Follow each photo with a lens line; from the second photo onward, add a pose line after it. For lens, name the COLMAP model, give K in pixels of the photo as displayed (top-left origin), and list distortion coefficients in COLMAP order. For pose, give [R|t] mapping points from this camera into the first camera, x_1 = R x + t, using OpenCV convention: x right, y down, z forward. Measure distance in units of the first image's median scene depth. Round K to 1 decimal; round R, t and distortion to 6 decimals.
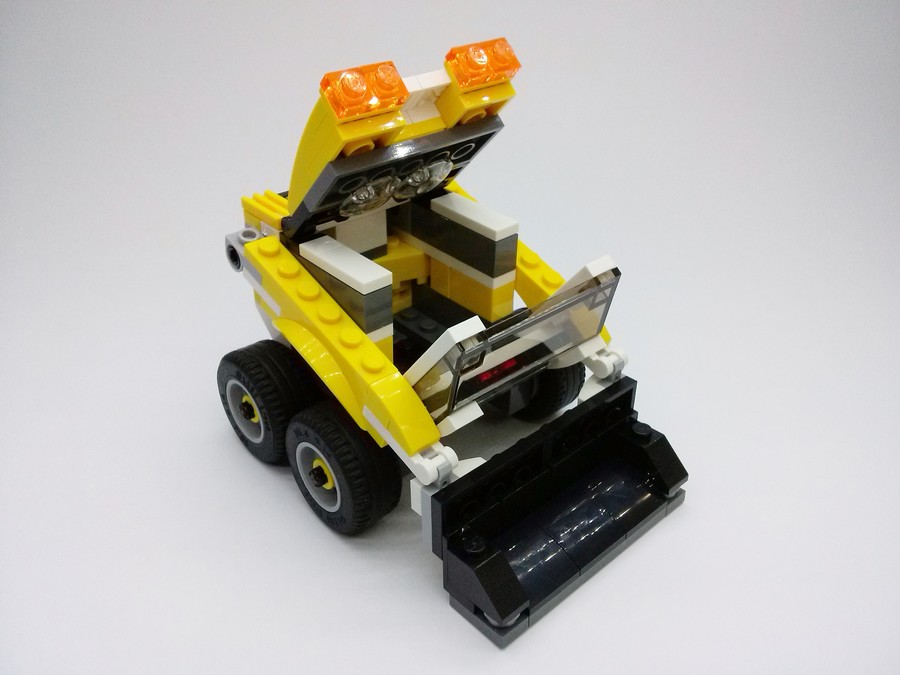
lens RADIAL K [[805.1, 0, 450.0], [0, 805.1, 337.5], [0, 0, 1]] dist [0.144216, -0.533379]
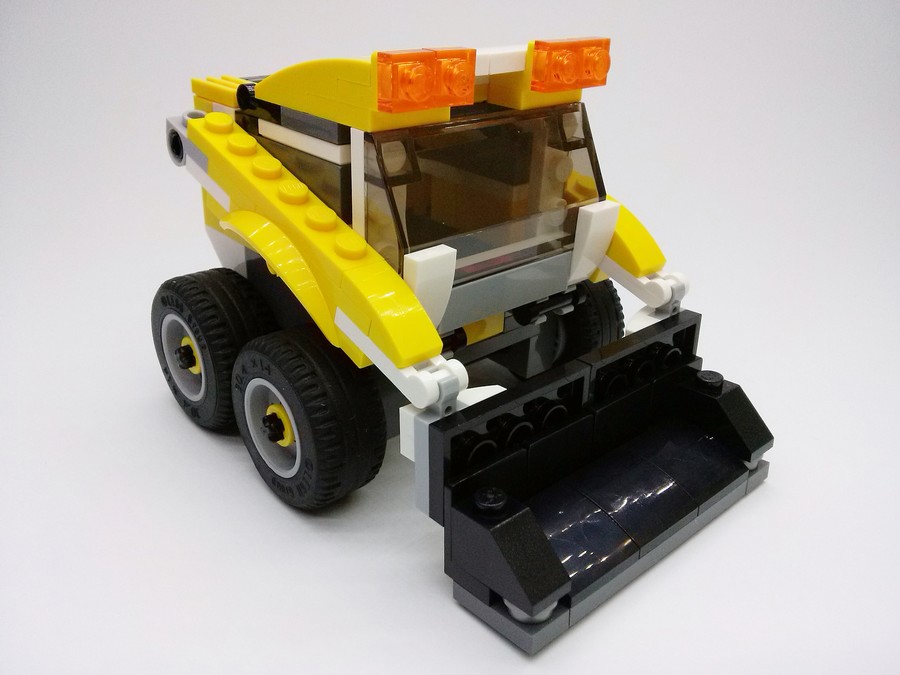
lens RADIAL K [[805.1, 0, 450.0], [0, 805.1, 337.5], [0, 0, 1]] dist [0.144216, -0.533379]
pose [[0.999911, 0.011816, 0.006265, -0.009060], [-0.010931, 0.991938, -0.126251, 0.182780], [-0.007707, 0.126171, 0.991979, 0.265088]]
